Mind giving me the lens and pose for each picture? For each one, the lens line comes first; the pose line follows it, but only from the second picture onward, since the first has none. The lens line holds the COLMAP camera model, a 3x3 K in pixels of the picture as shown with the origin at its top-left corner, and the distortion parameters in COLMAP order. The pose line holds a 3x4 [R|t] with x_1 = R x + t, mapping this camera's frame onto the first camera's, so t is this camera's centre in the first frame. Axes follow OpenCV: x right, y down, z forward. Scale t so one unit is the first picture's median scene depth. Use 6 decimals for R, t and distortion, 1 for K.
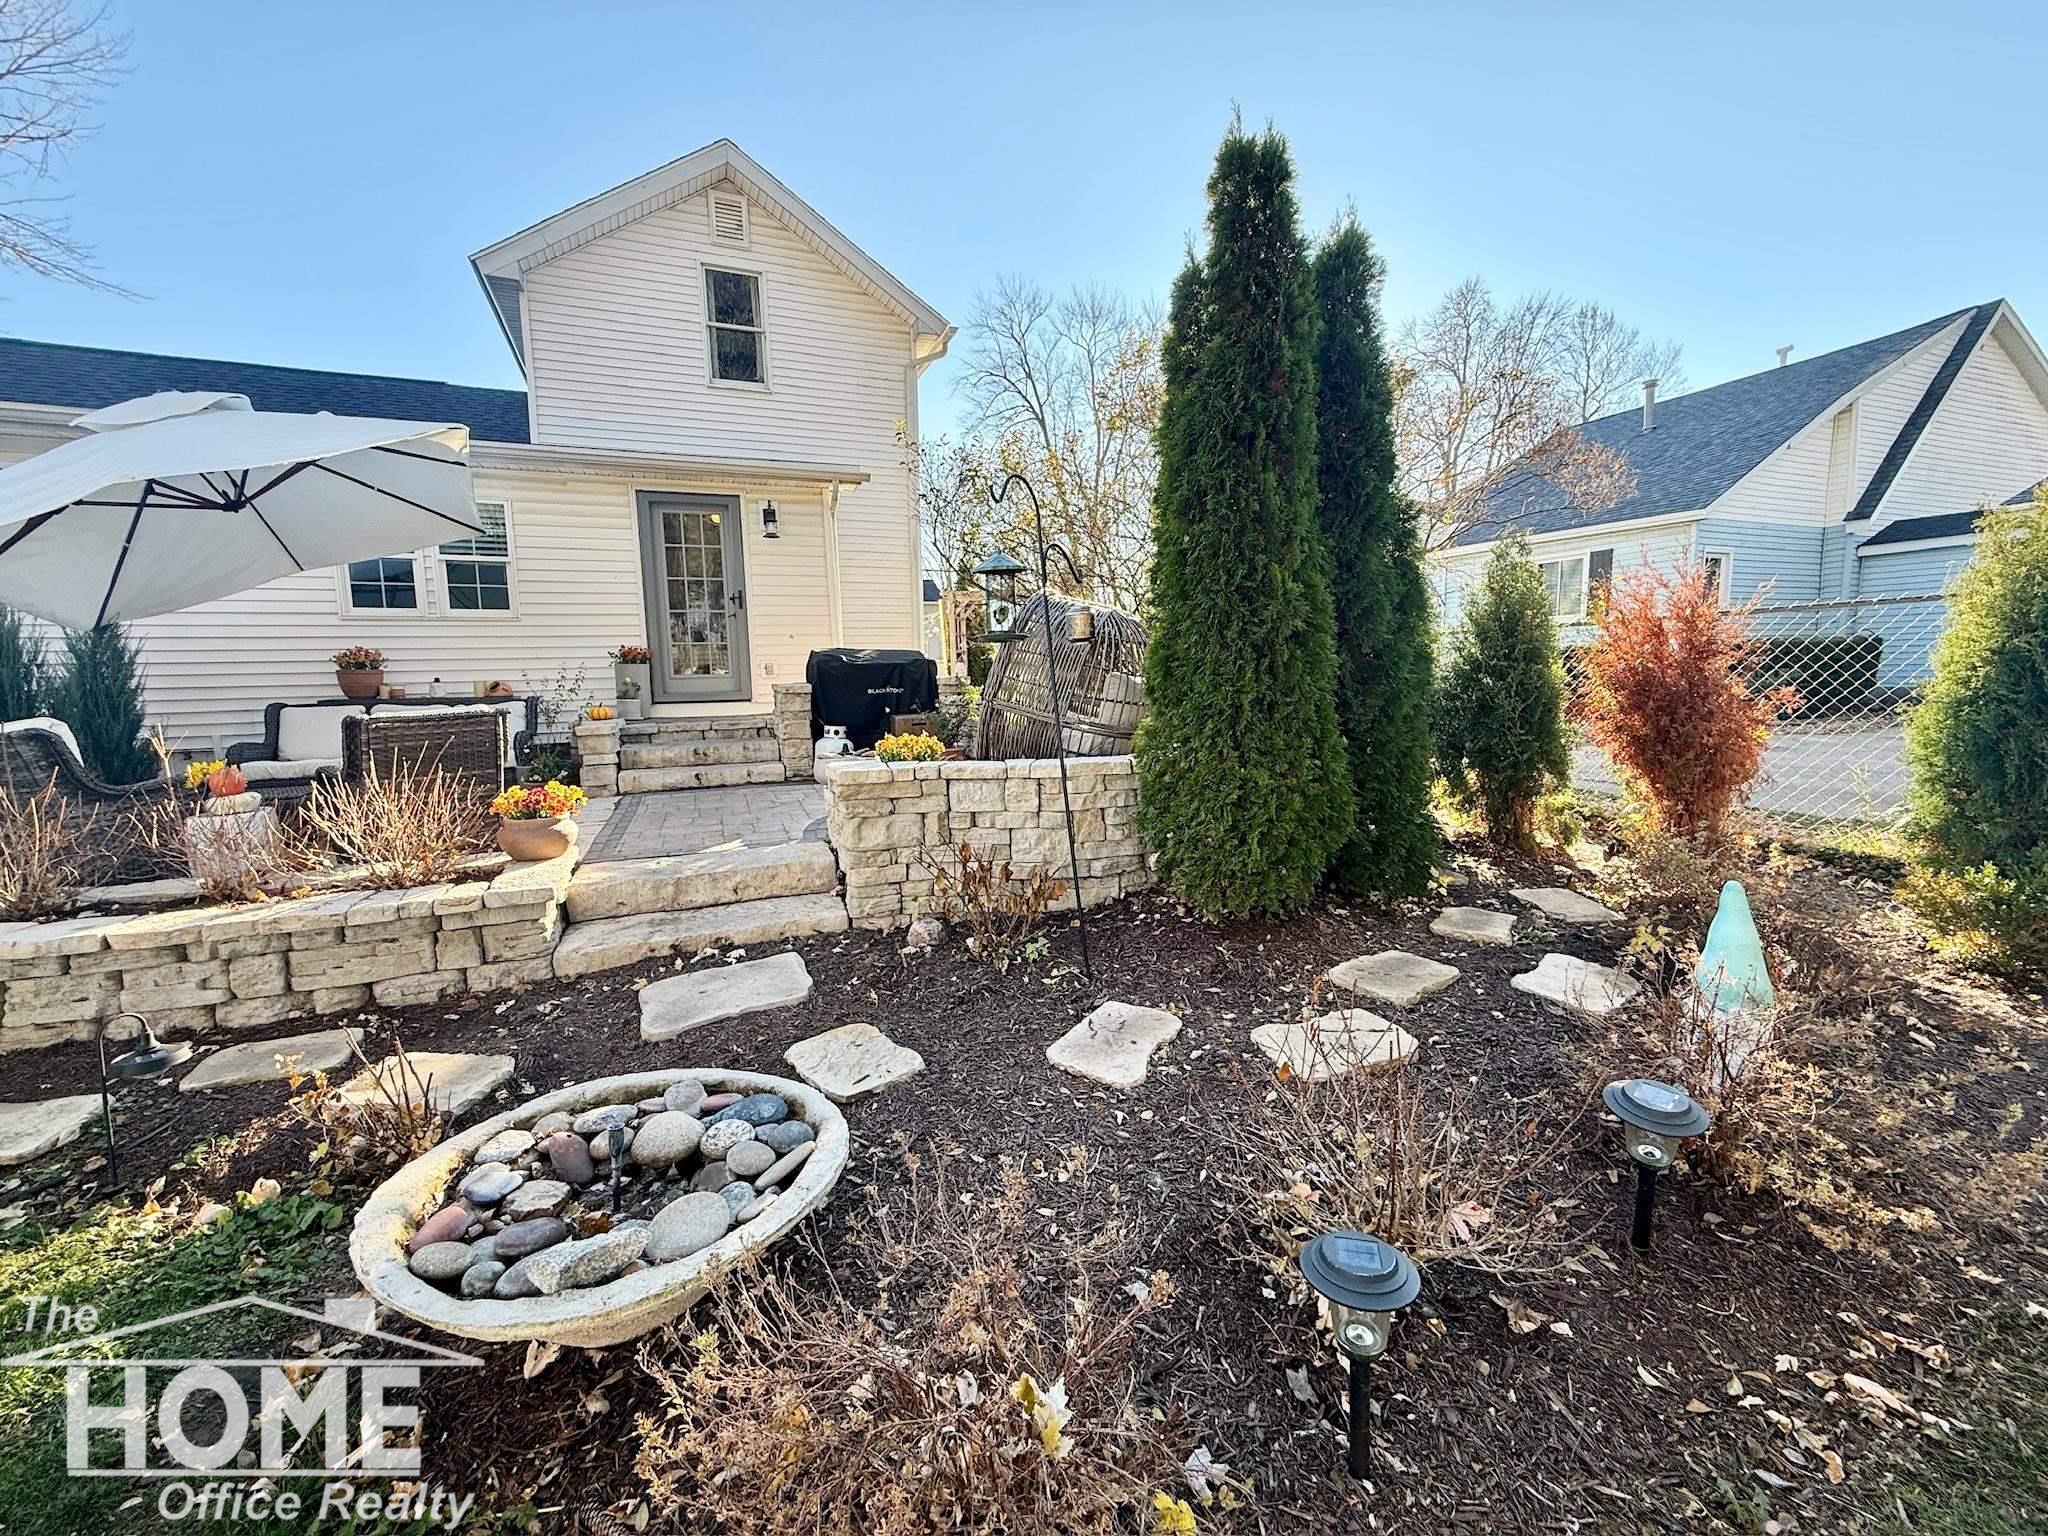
lens RADIAL K [[811.9, 0, 1022.9], [0, 811.9, 772.5], [0, 0, 1]] dist [-0.001593, 0.000064]
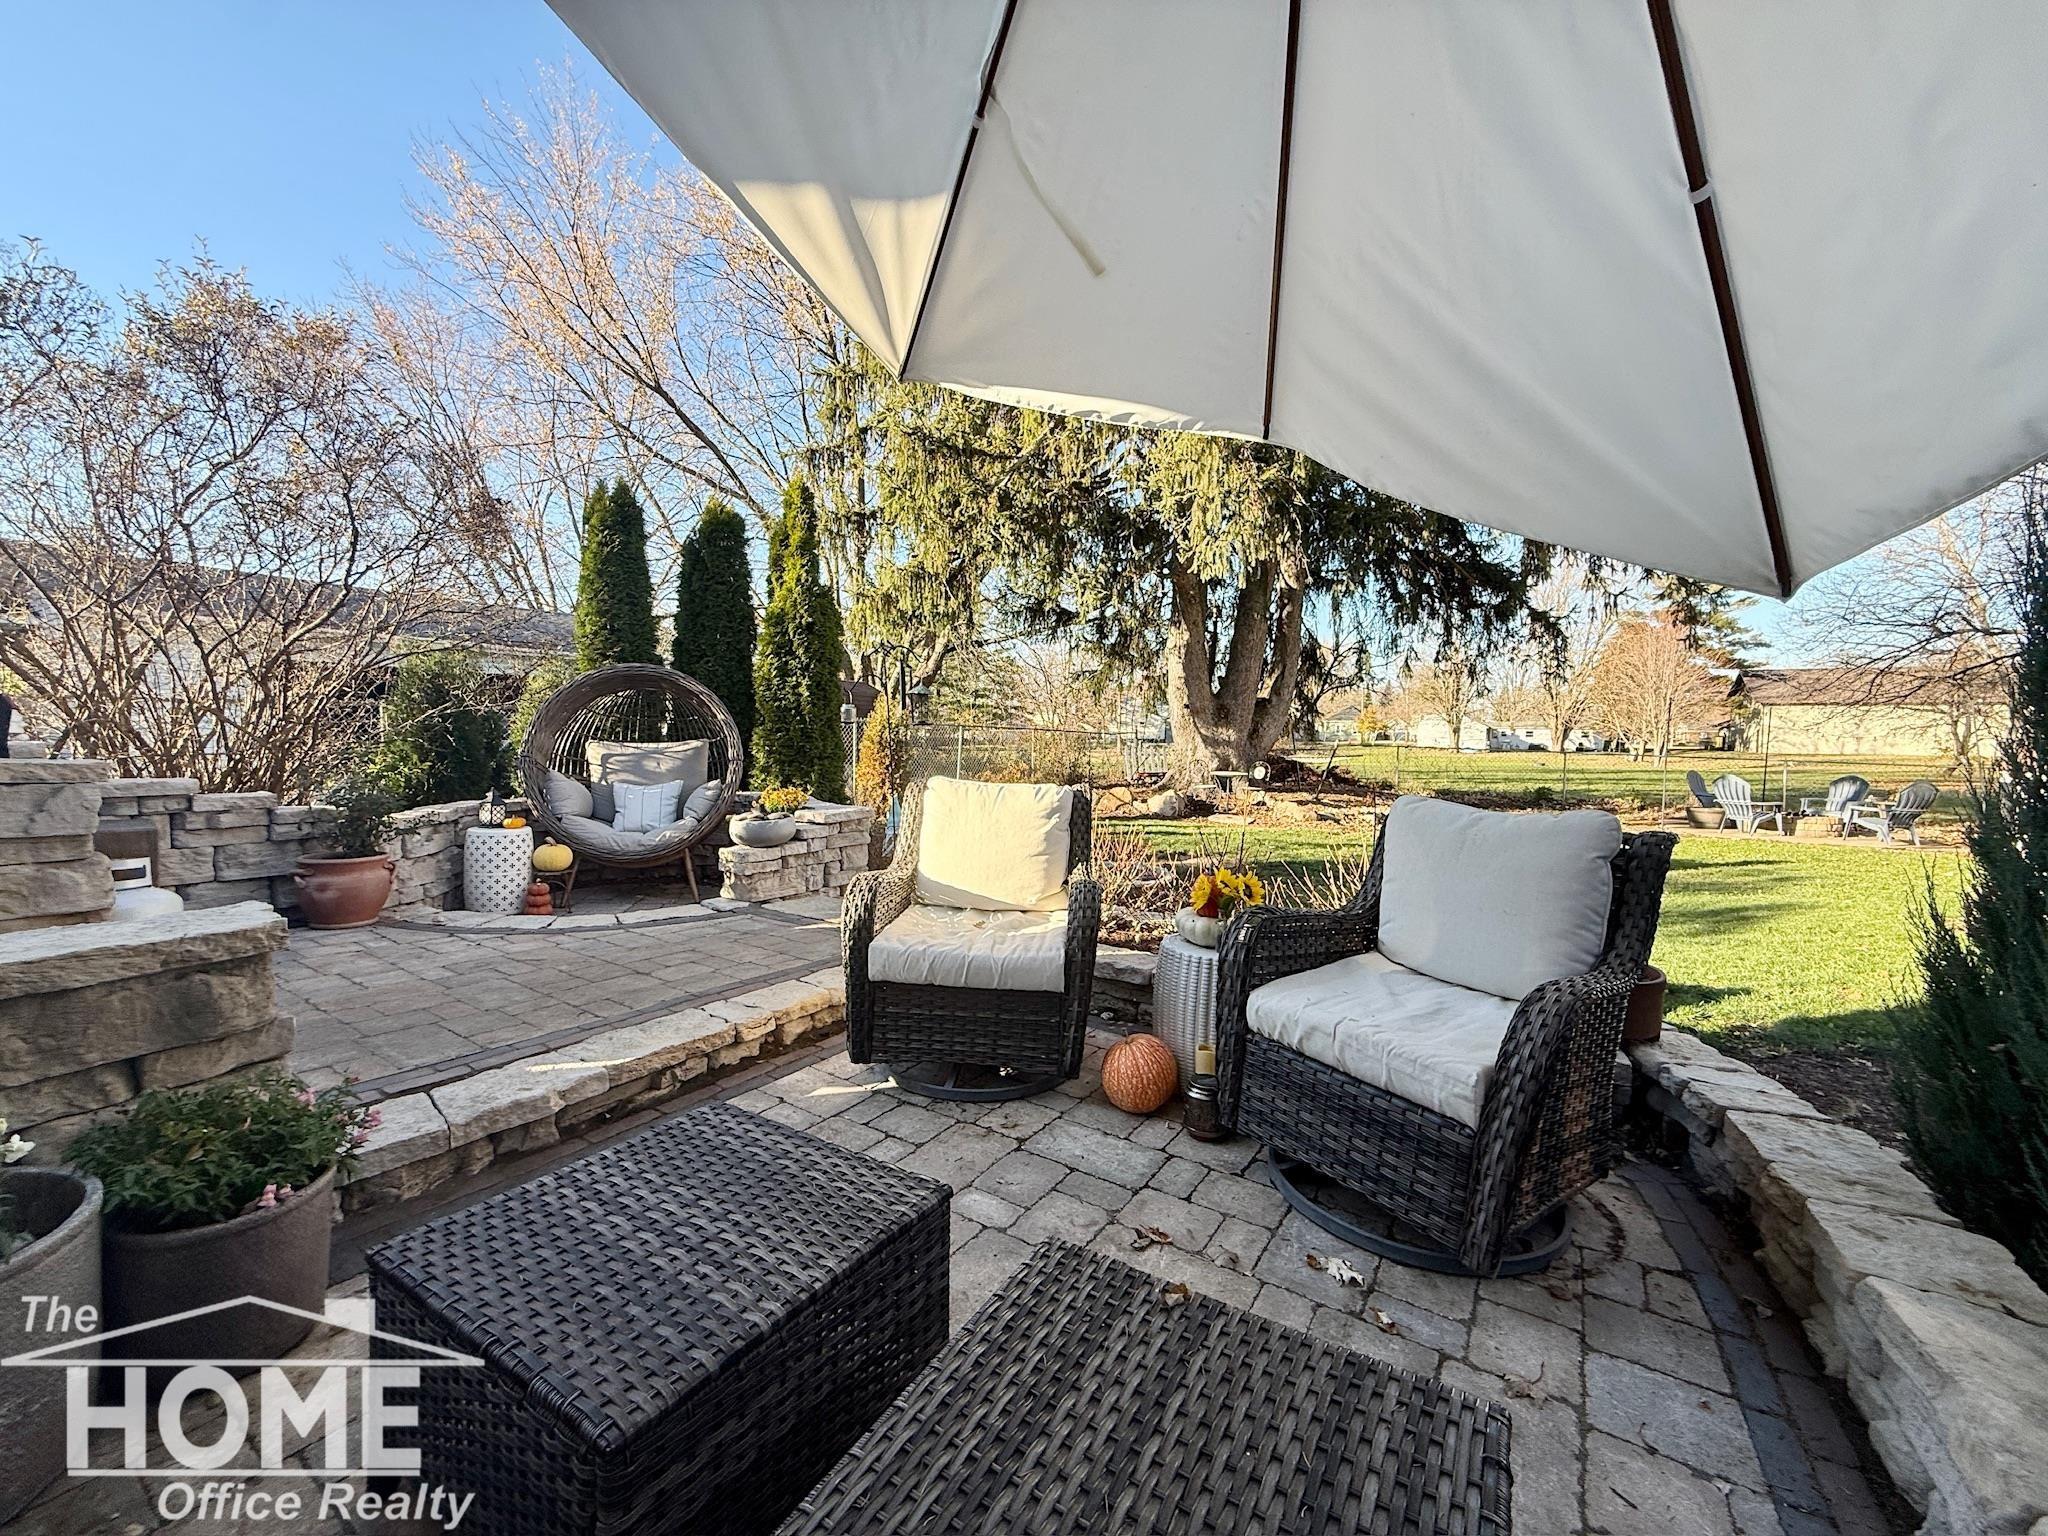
lens RADIAL K [[811.9, 0, 1022.9], [0, 811.9, 772.5], [0, 0, 1]] dist [-0.001593, 0.000064]
pose [[-0.588166, -0.022591, 0.808425, -0.748119], [0.099056, 0.990071, 0.099734, -0.087291], [-0.802651, 0.138739, -0.580088, 0.784478]]
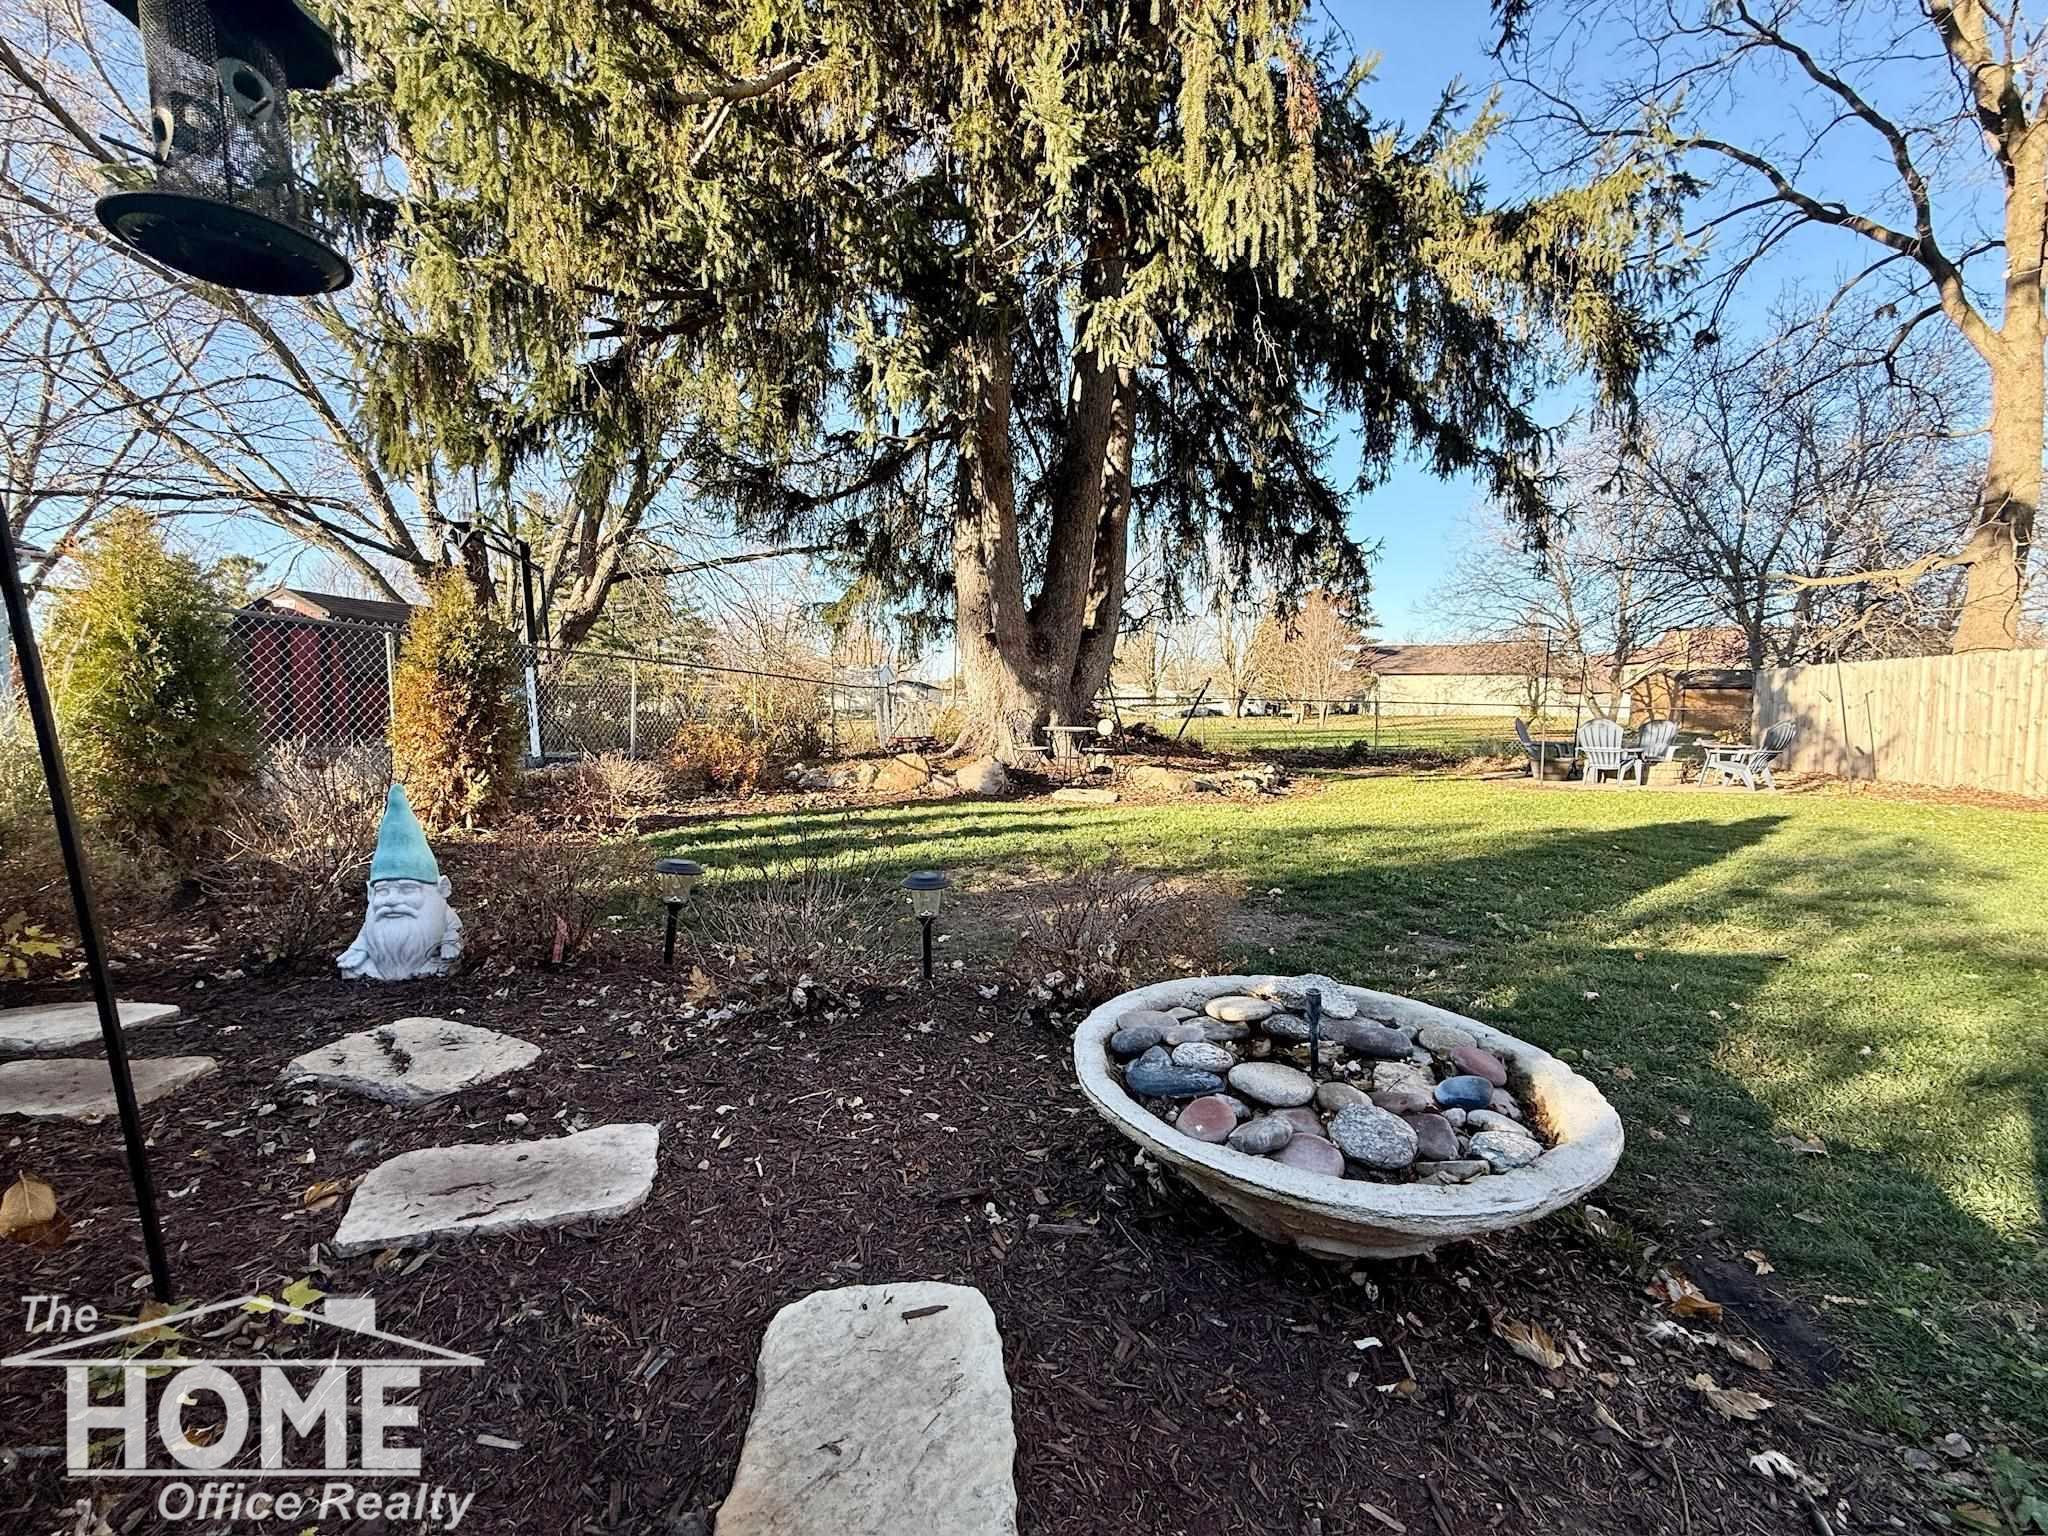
lens RADIAL K [[816.8, 0, 1024.0], [0, 816.8, 768.0], [0, 0, 1]] dist [0.007133, 0.000157]
pose [[-0.834751, -0.018969, 0.550300, -0.166407], [0.083027, 0.983643, 0.159850, -0.002376], [-0.544331, 0.179125, -0.819523, 0.428024]]
